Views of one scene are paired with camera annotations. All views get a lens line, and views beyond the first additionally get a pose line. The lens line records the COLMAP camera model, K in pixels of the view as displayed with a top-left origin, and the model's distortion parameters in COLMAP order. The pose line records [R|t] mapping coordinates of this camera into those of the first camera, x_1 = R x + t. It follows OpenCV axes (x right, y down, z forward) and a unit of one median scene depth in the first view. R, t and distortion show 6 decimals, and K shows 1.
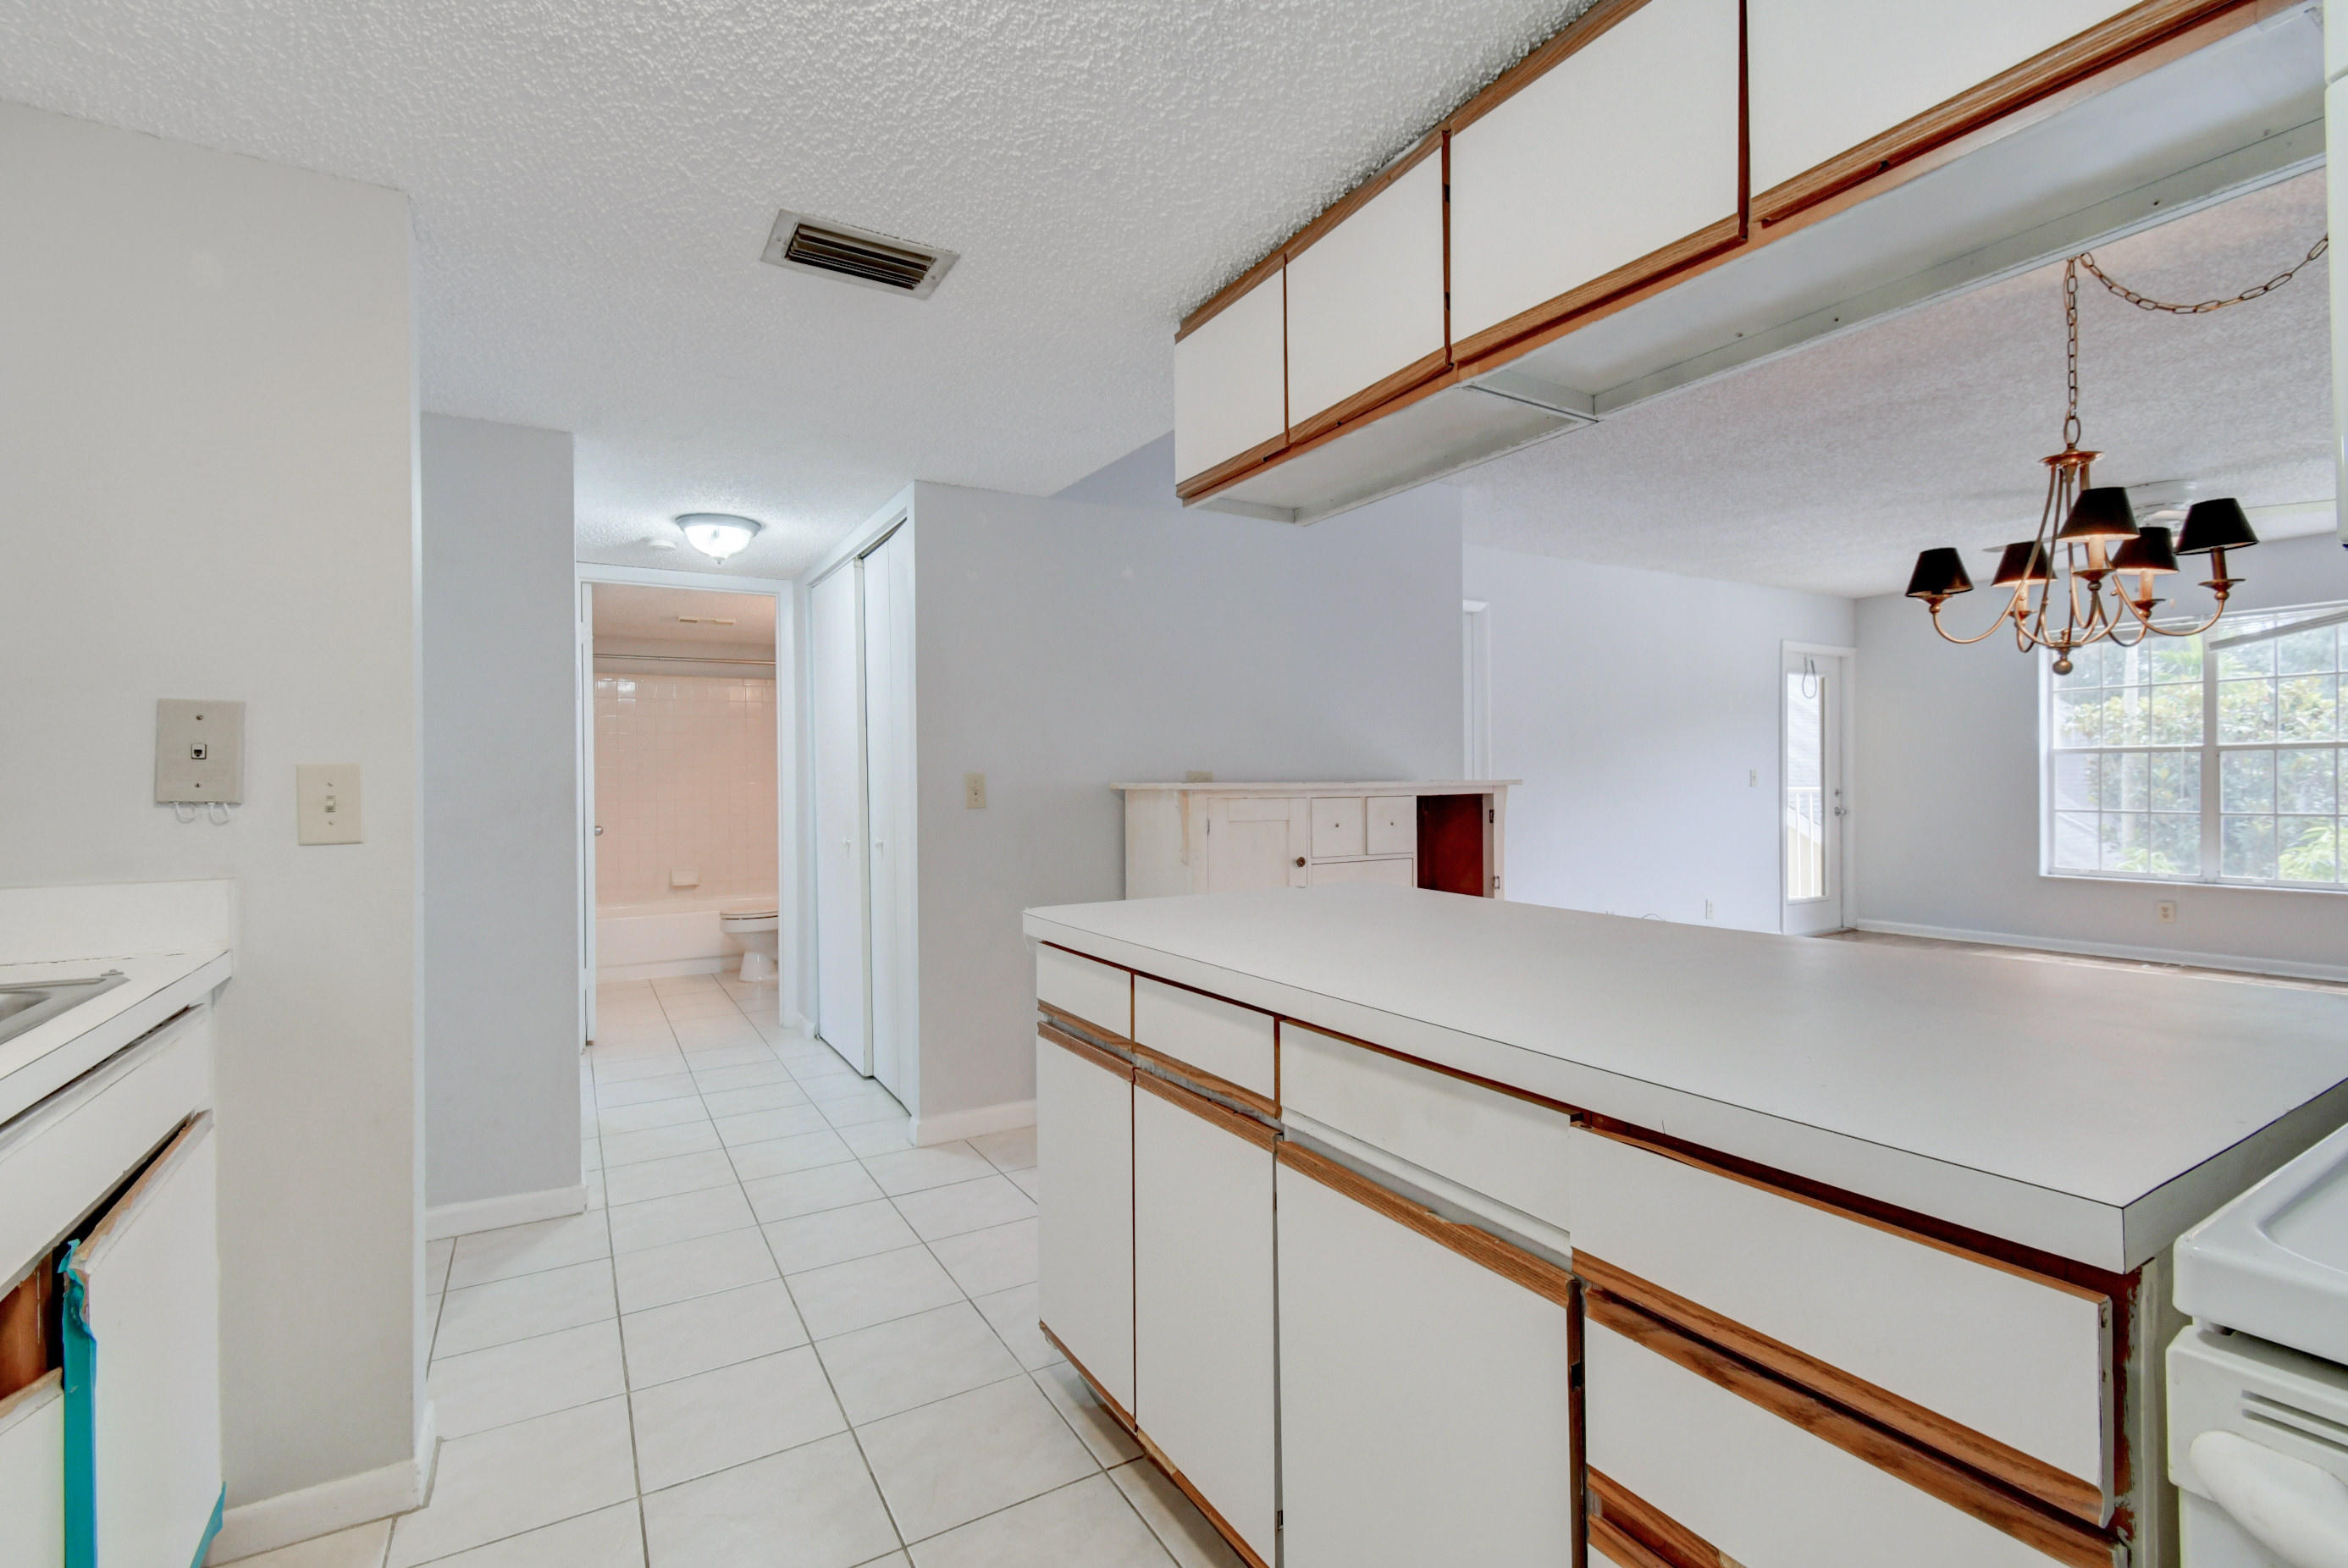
lens RADIAL K [[1038.2, 0, 1174.0], [0, 1038.2, 785.3], [0, 0, 1]] dist [0.002011, -0.002657]
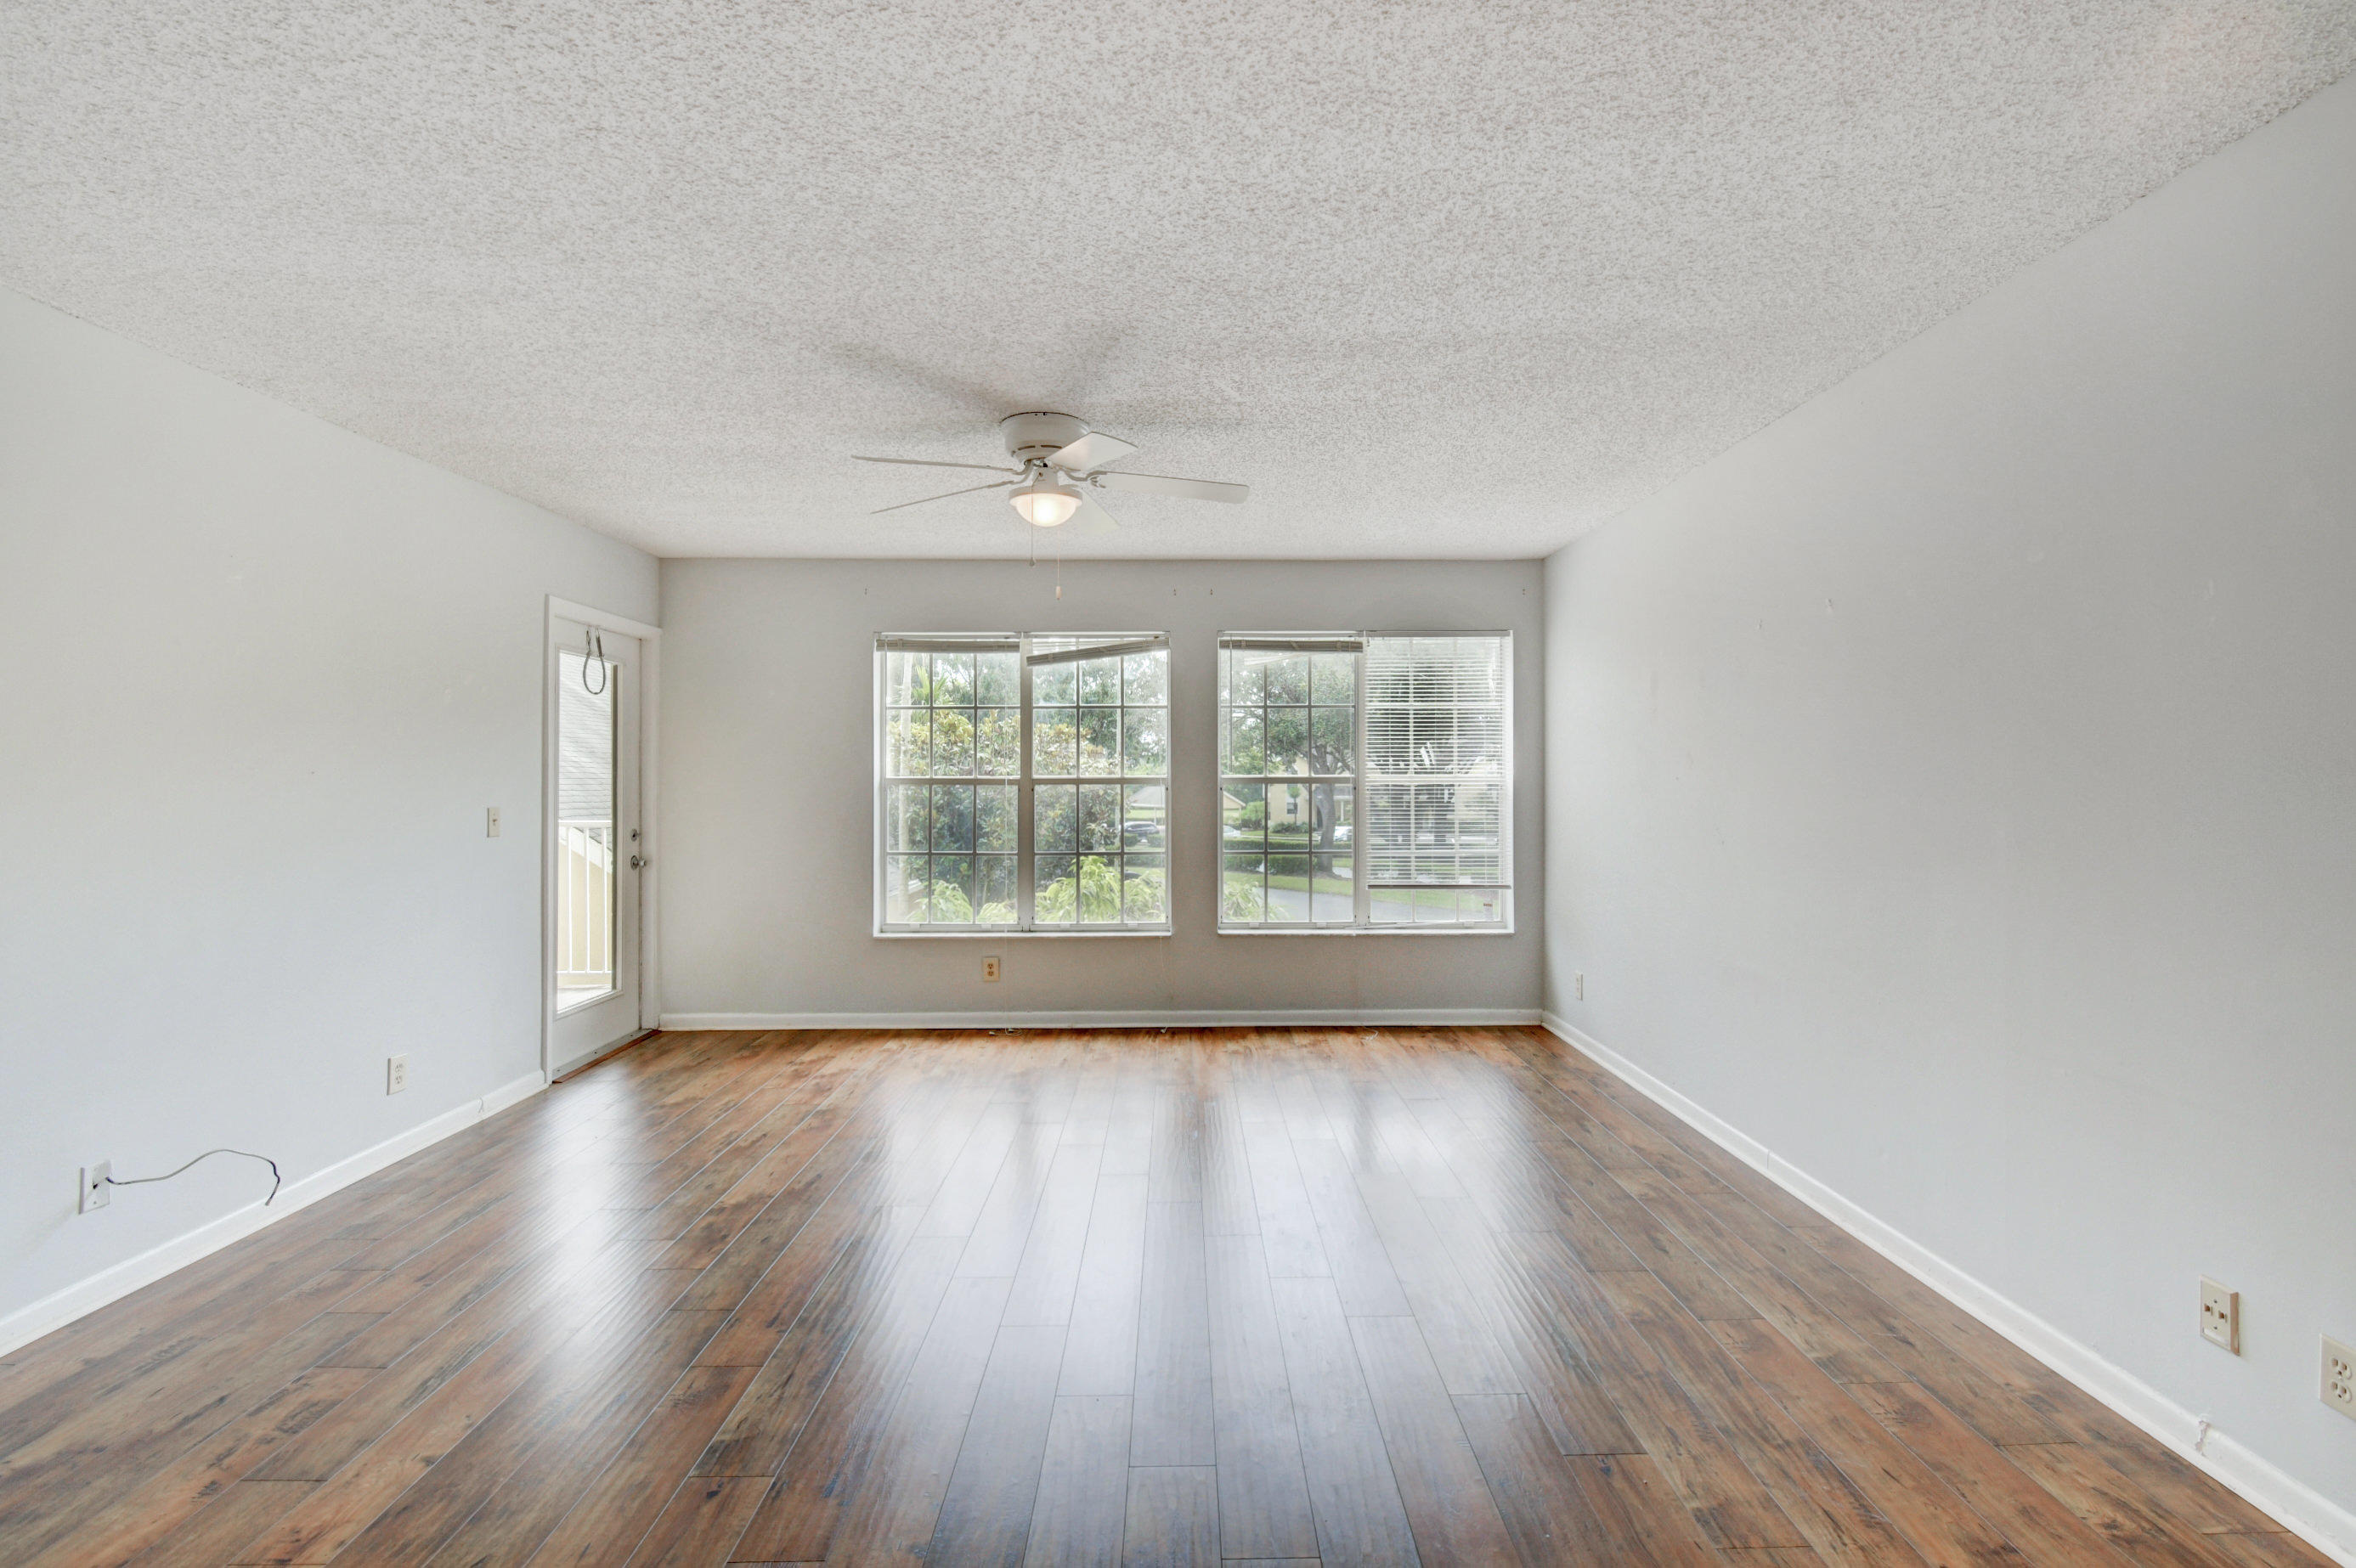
lens RADIAL K [[1044.7, 0, 1179.0], [0, 1044.7, 773.4], [0, 0, 1]] dist [0.006102, -0.004500]
pose [[0.511170, 0.014806, 0.859352, 0.239697], [0.000940, 0.999841, -0.017786, -0.022217], [-0.859479, 0.009899, 0.511075, 0.354366]]
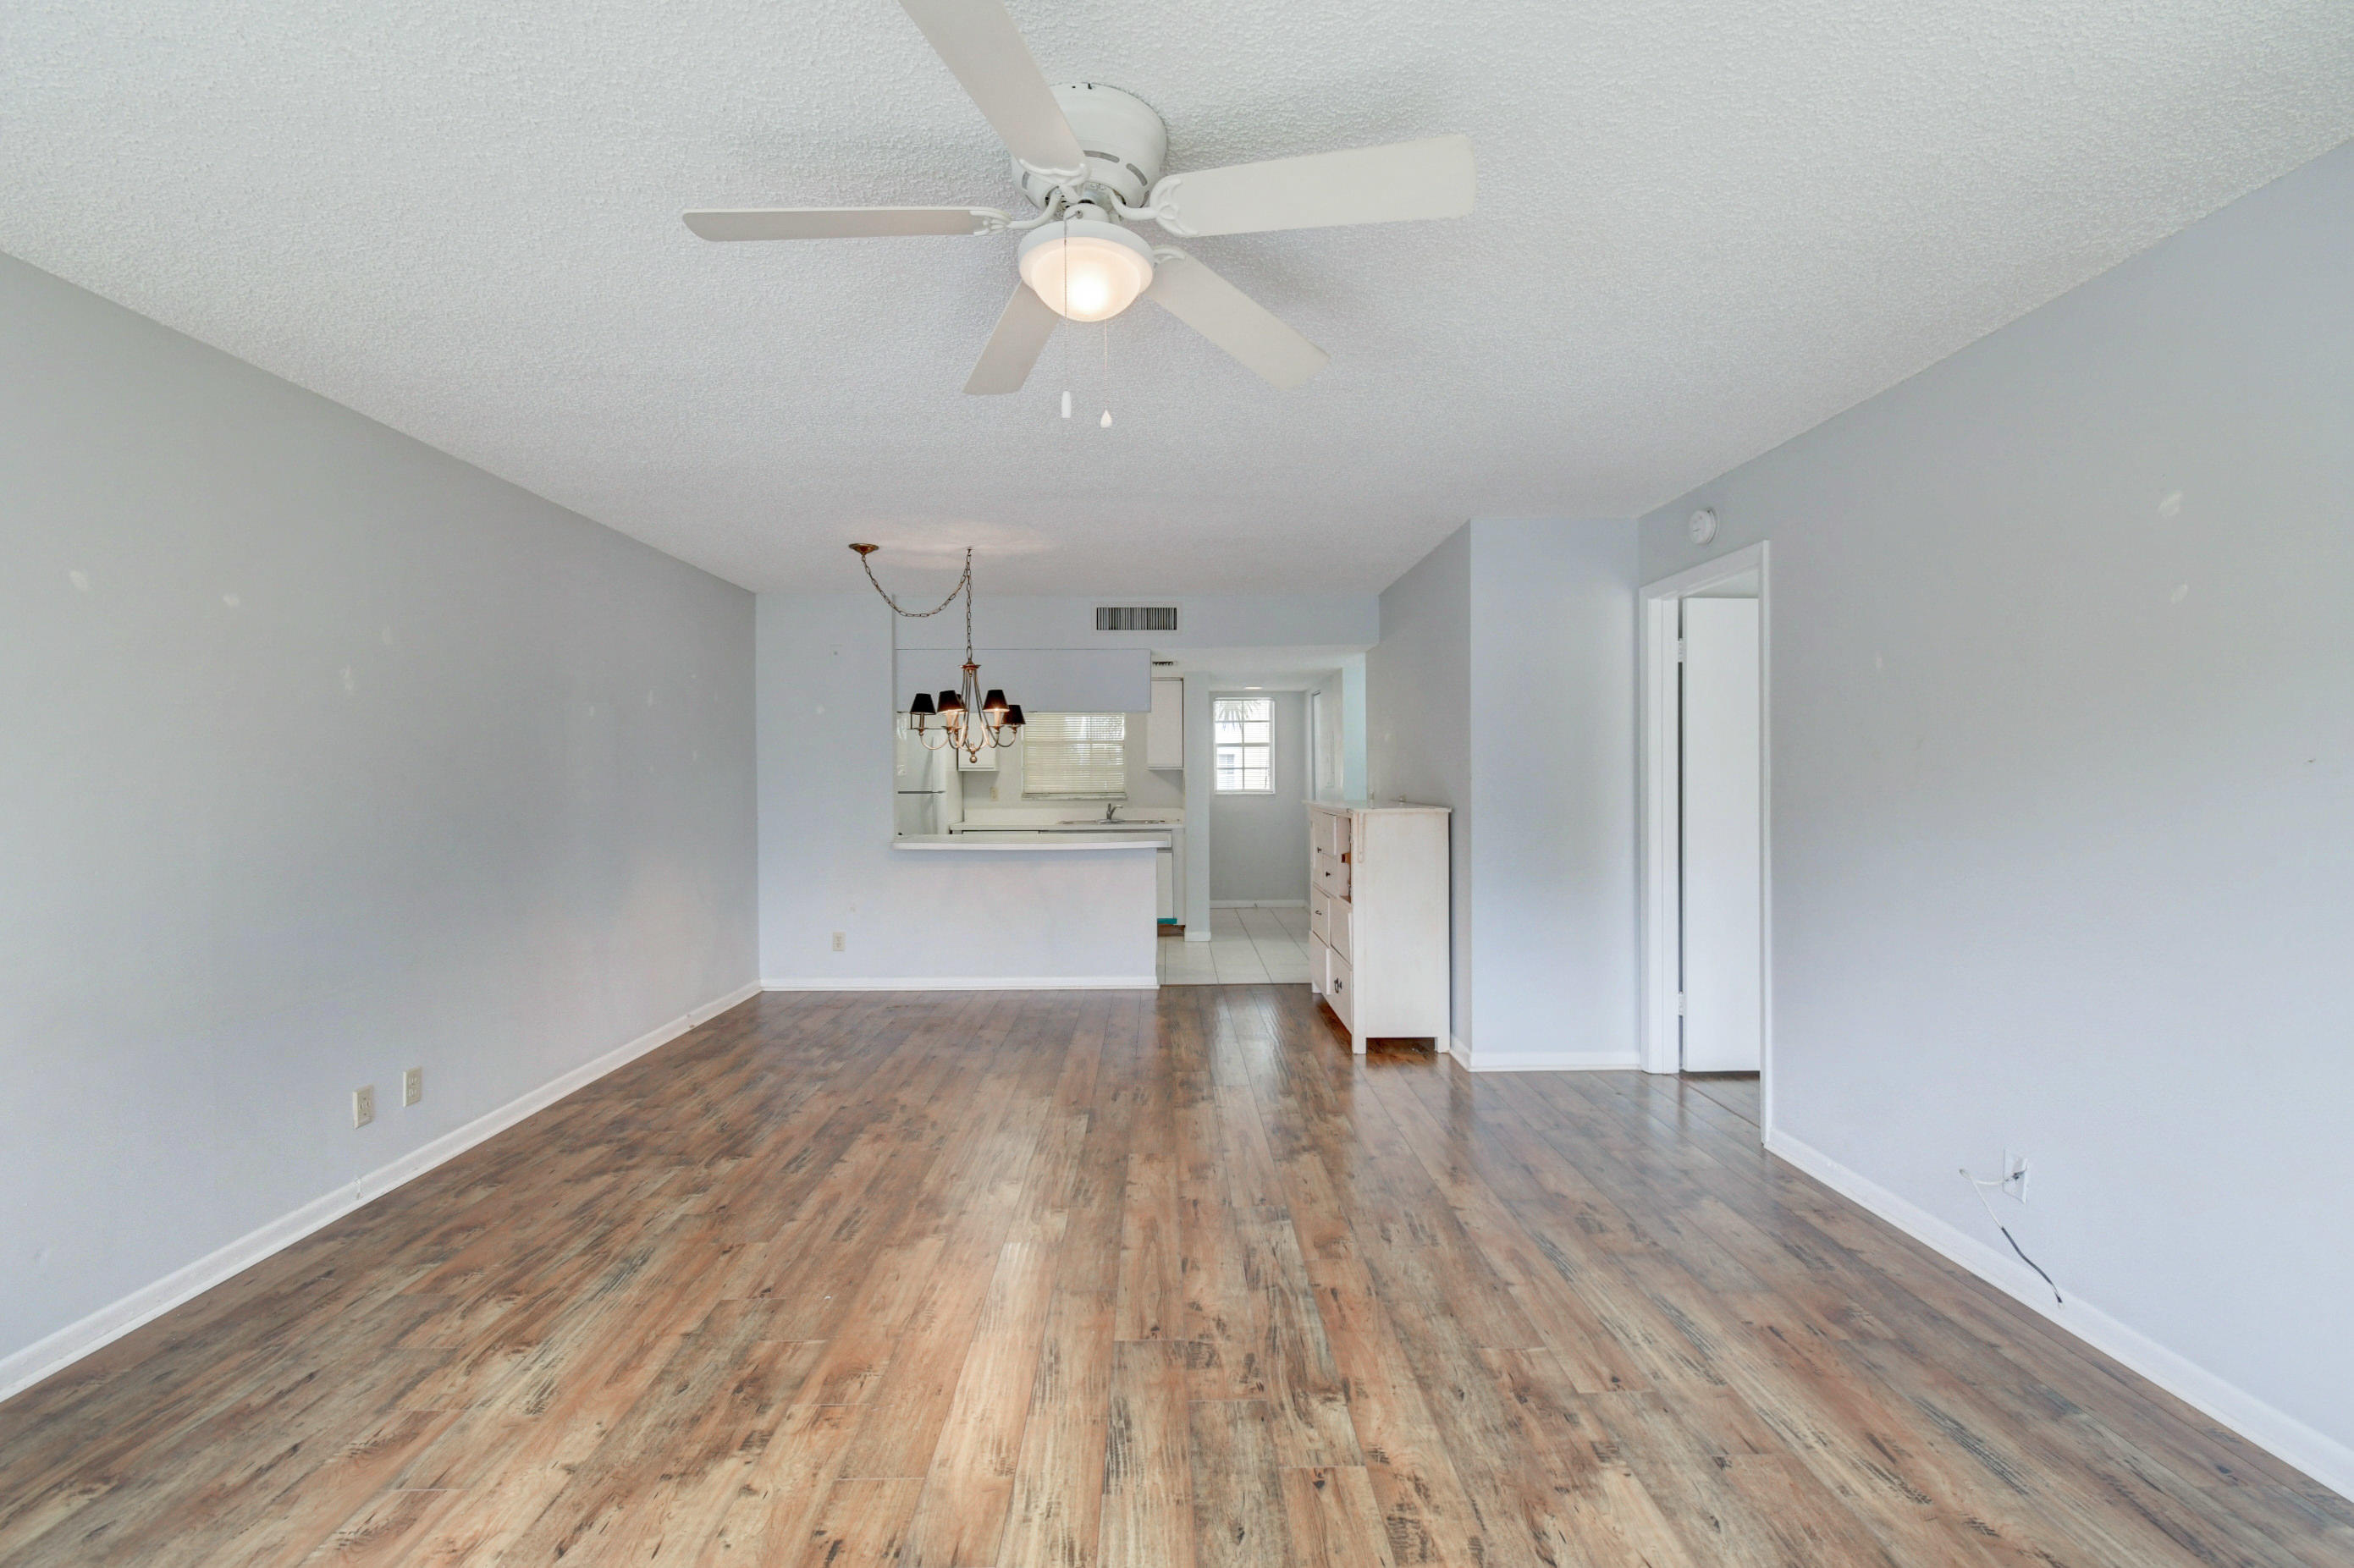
lens RADIAL K [[1043.8, 0, 1182.0], [0, 1043.8, 778.6], [0, 0, 1]] dist [0.006102, -0.004500]
pose [[-0.492921, 0.015030, -0.869944, 0.810042], [0.006780, 0.999887, 0.013434, -0.032062], [0.870048, 0.000723, -0.492967, 0.780445]]
